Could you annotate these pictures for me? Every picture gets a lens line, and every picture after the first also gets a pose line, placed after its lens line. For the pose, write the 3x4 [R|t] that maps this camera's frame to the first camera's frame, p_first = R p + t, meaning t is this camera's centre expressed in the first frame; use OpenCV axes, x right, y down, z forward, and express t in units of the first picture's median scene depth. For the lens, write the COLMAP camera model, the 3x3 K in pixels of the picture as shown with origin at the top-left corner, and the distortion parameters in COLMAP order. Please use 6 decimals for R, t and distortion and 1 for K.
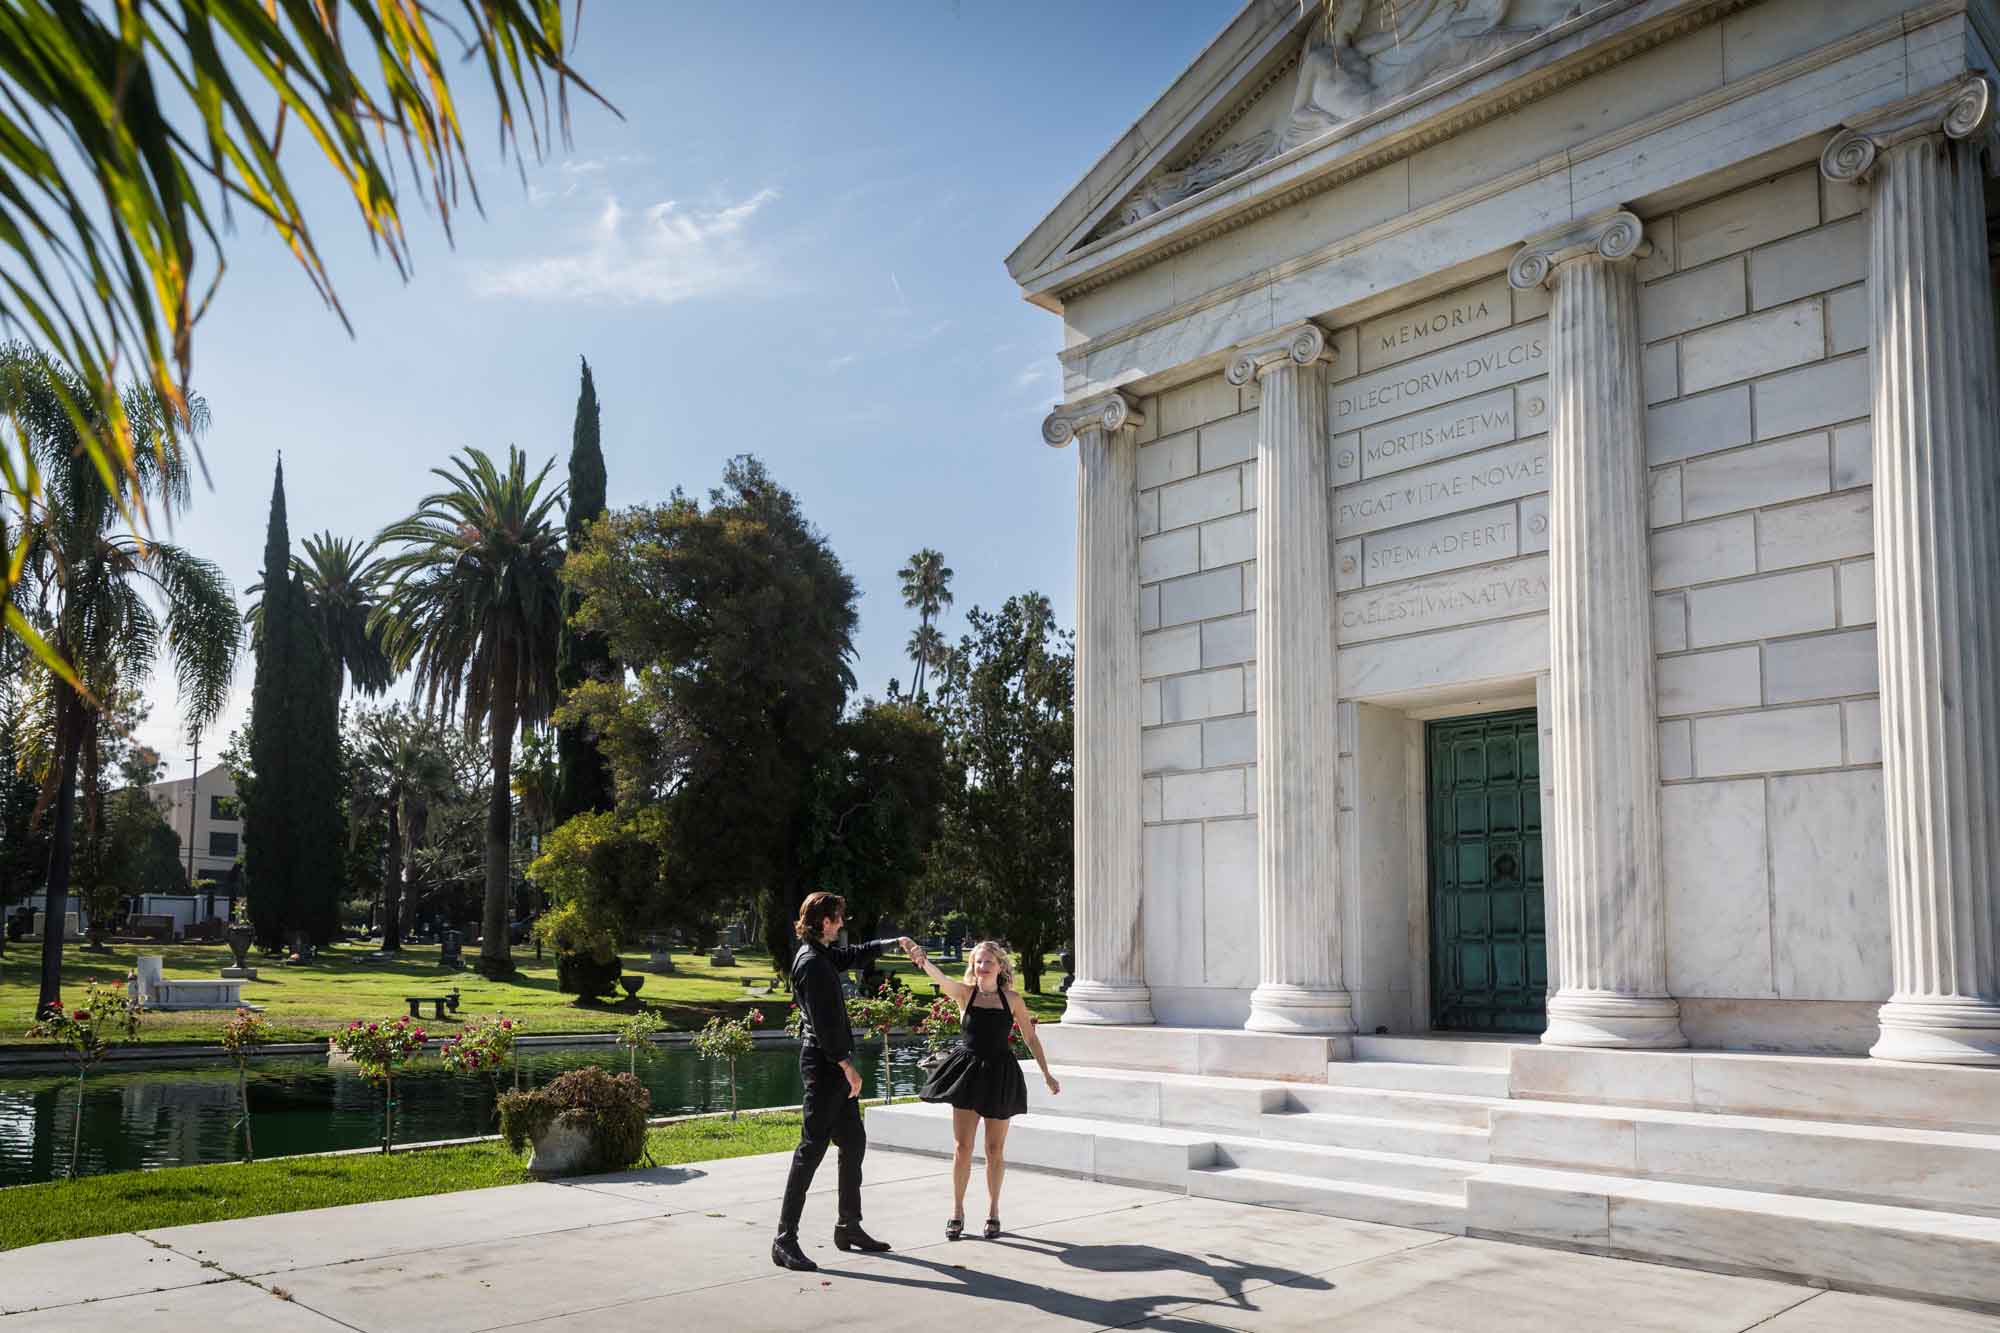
lens RADIAL K [[1409.4, 0, 982.6], [0, 1409.4, 905.2], [0, 0, 1]] dist [0.011694, -0.002766]
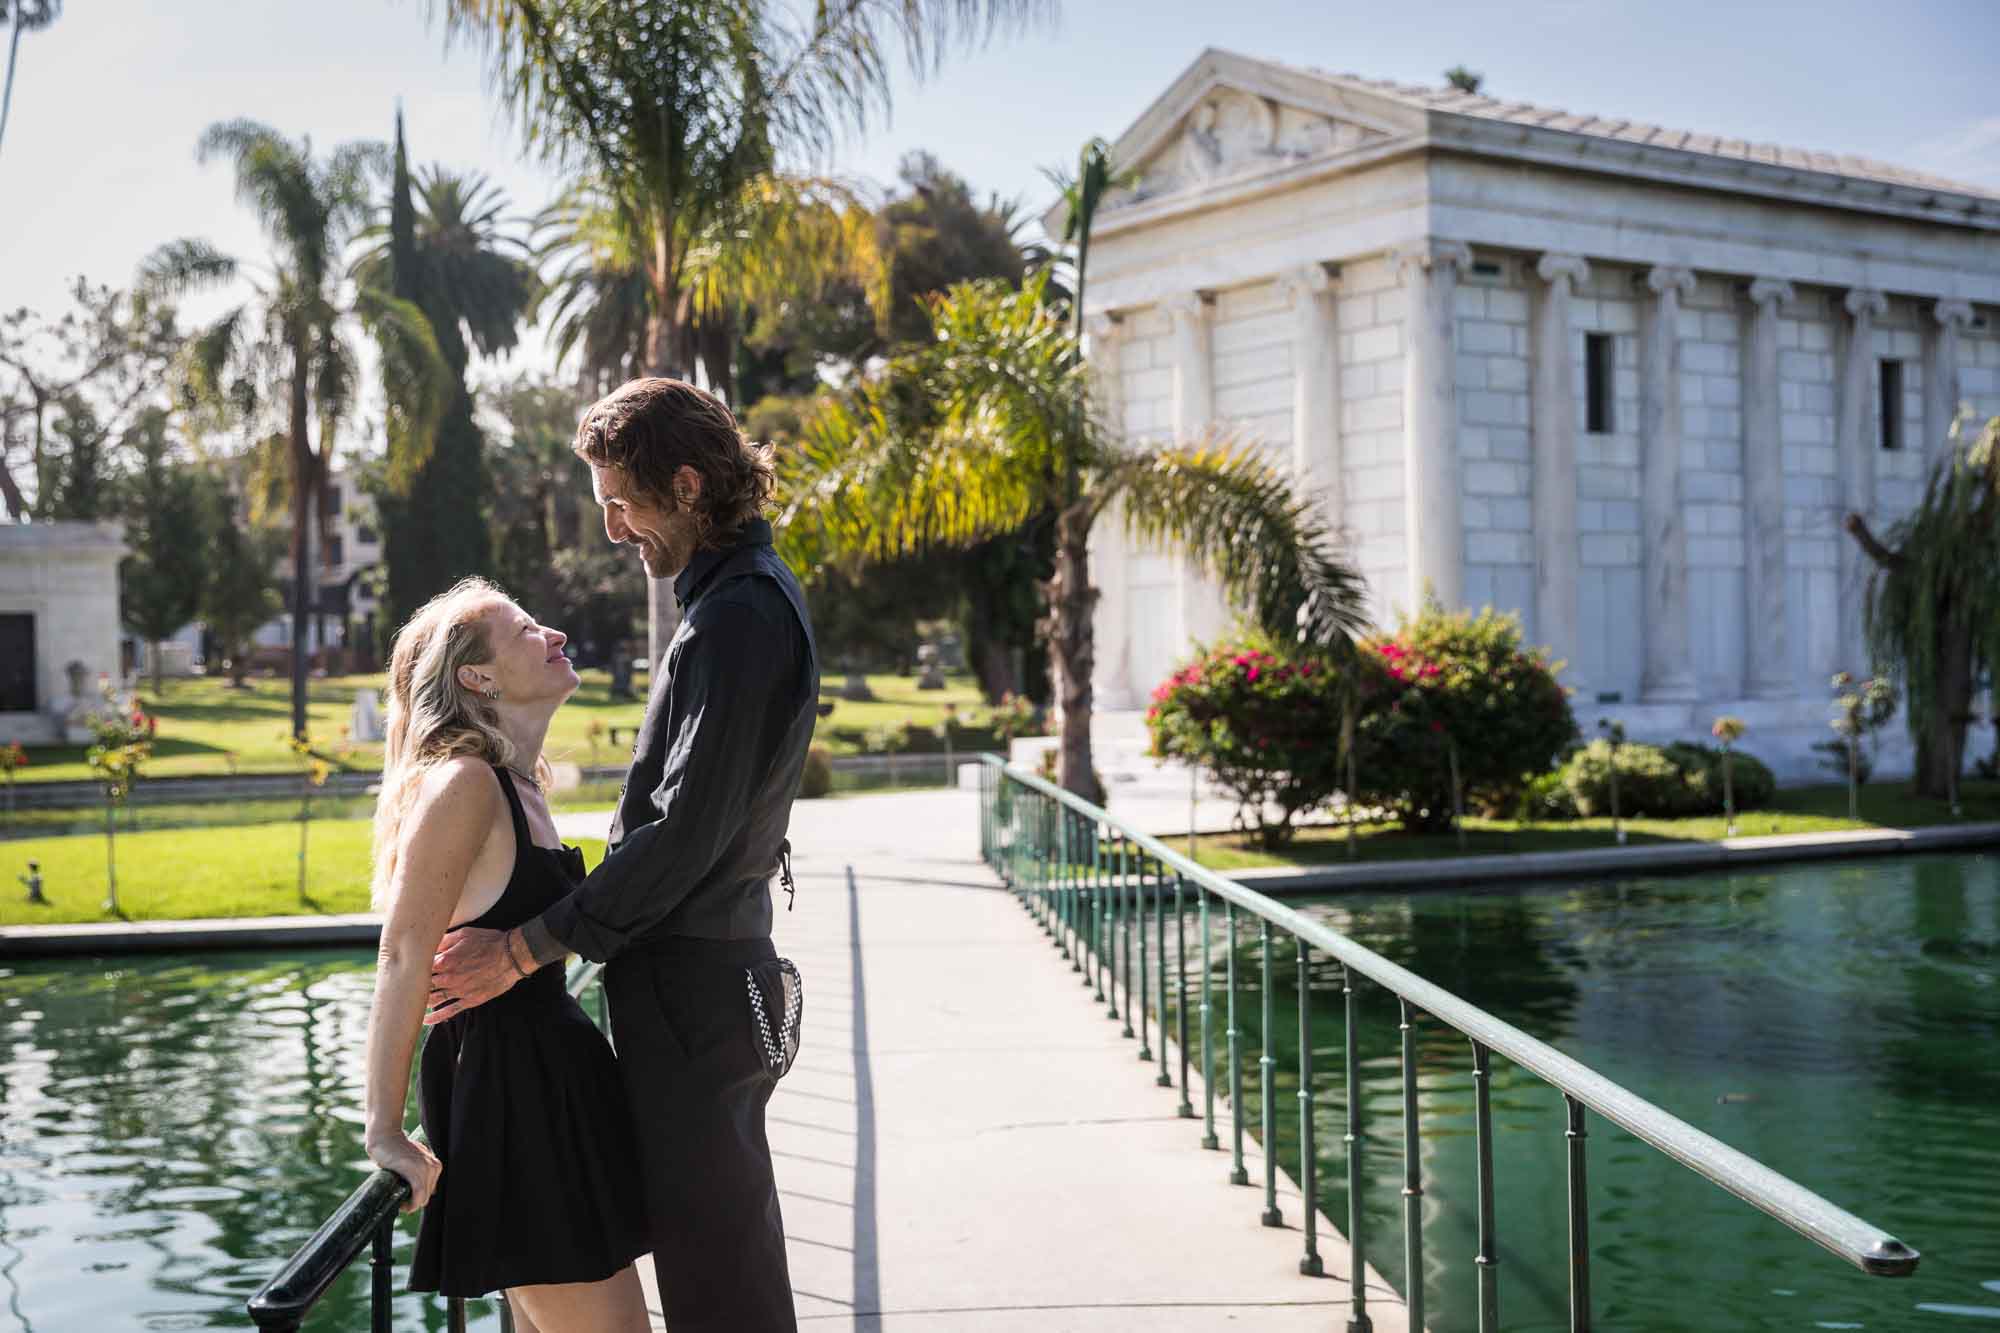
lens RADIAL K [[2617.2, 0, 898.5], [0, 2617.2, 711.8], [0, 0, 1]] dist [-0.009592, 0.014073]
pose [[0.976664, -0.022661, -0.213573, 0.524968], [0.033434, 0.998337, 0.046966, -0.068599], [0.212153, -0.053011, 0.975798, -2.086553]]
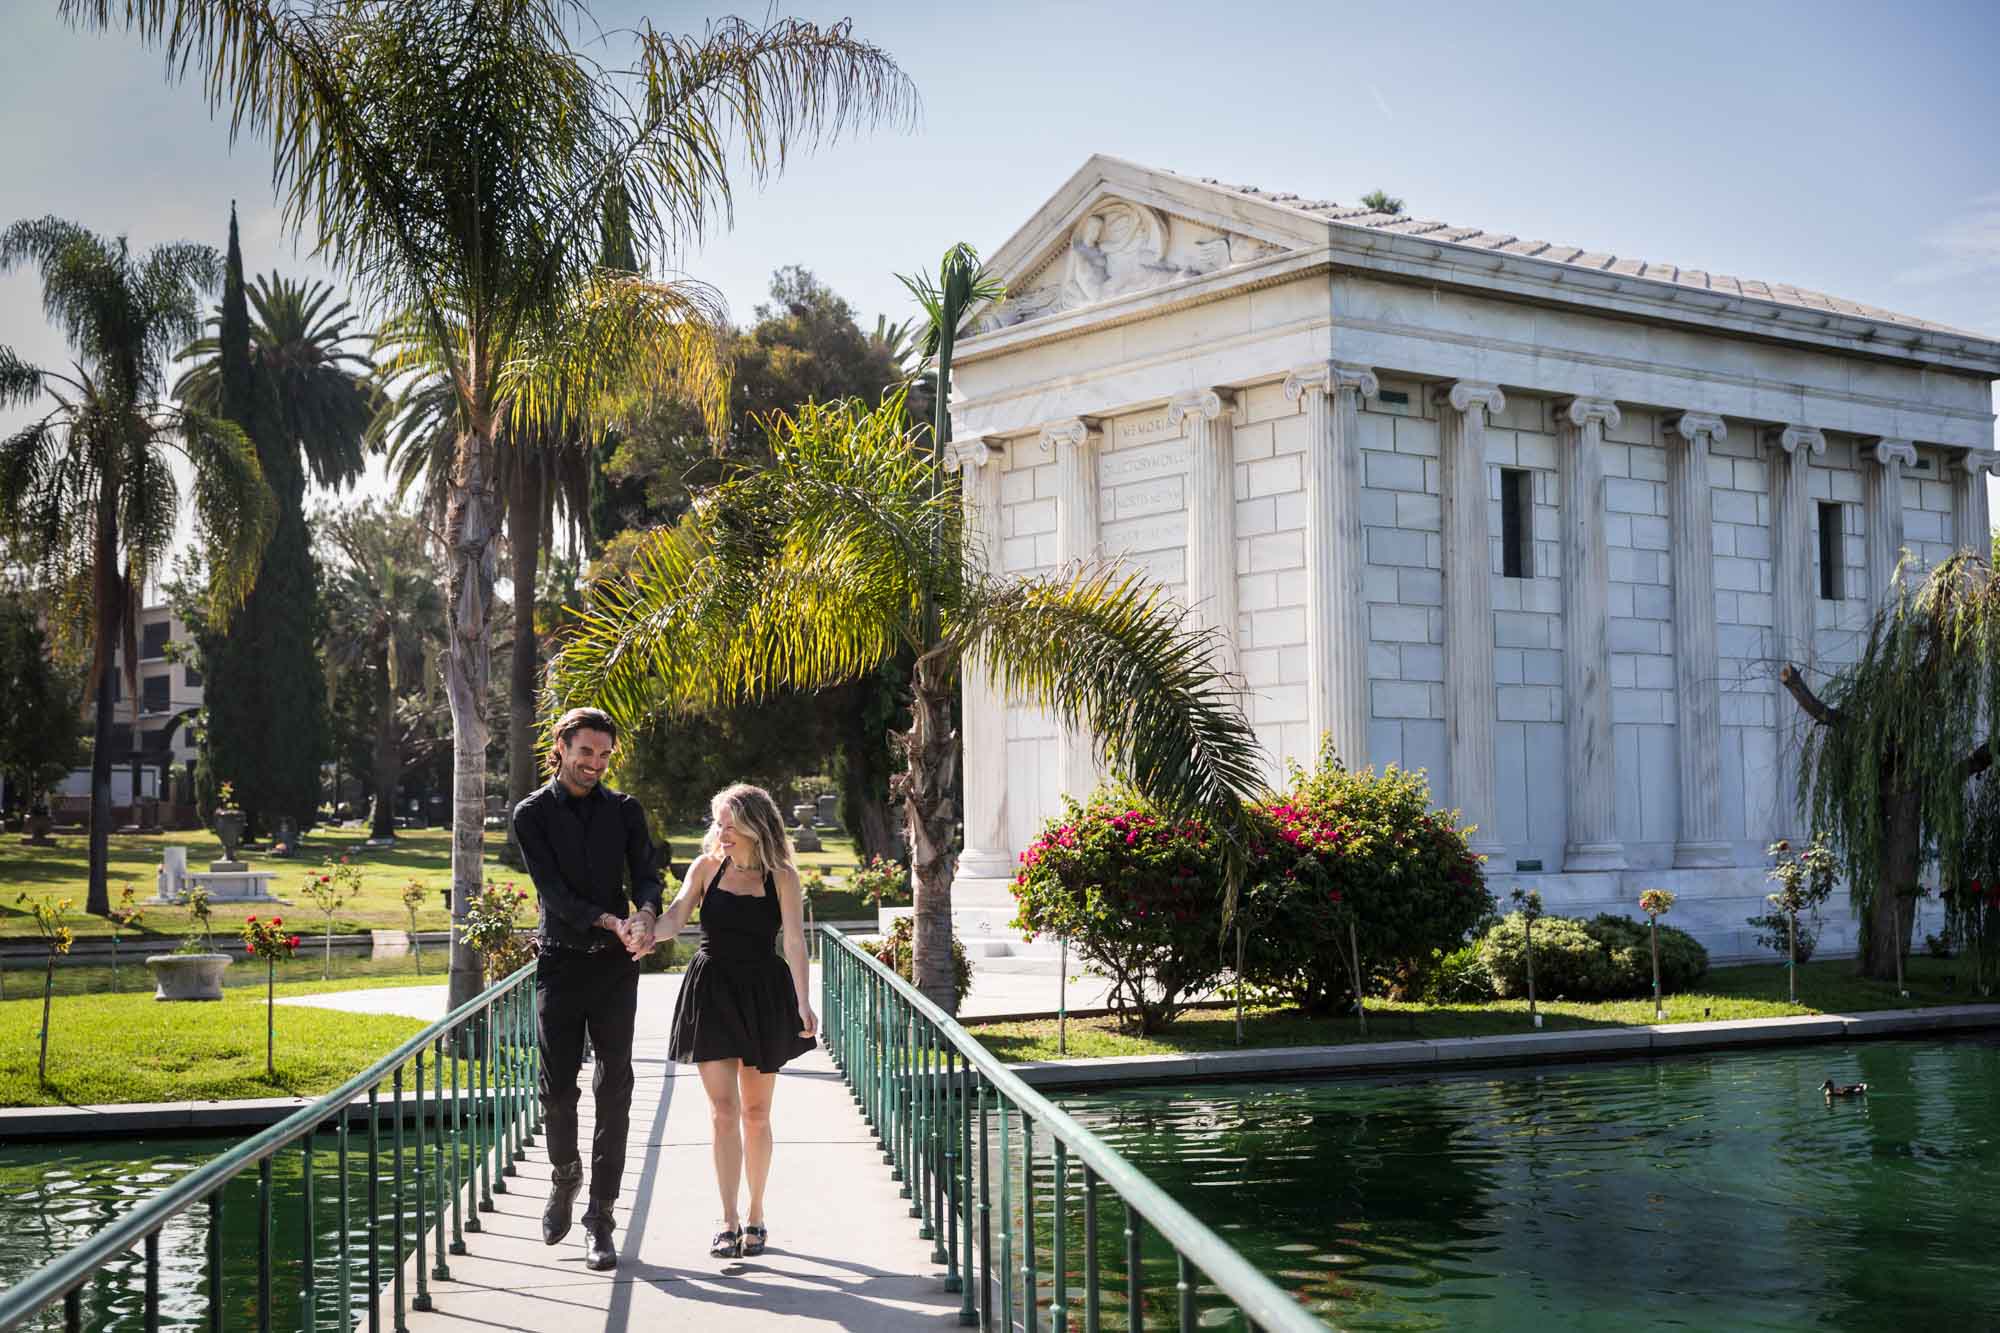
lens RADIAL K [[2814.1, 0, 912.6], [0, 2814.1, 708.7], [0, 0, 1]] dist [0.005936, -0.035274]
pose [[0.985322, -0.025083, -0.168852, 0.545702], [0.023605, 0.999663, -0.010756, -0.064541], [0.169065, 0.006612, 0.985583, -2.001557]]
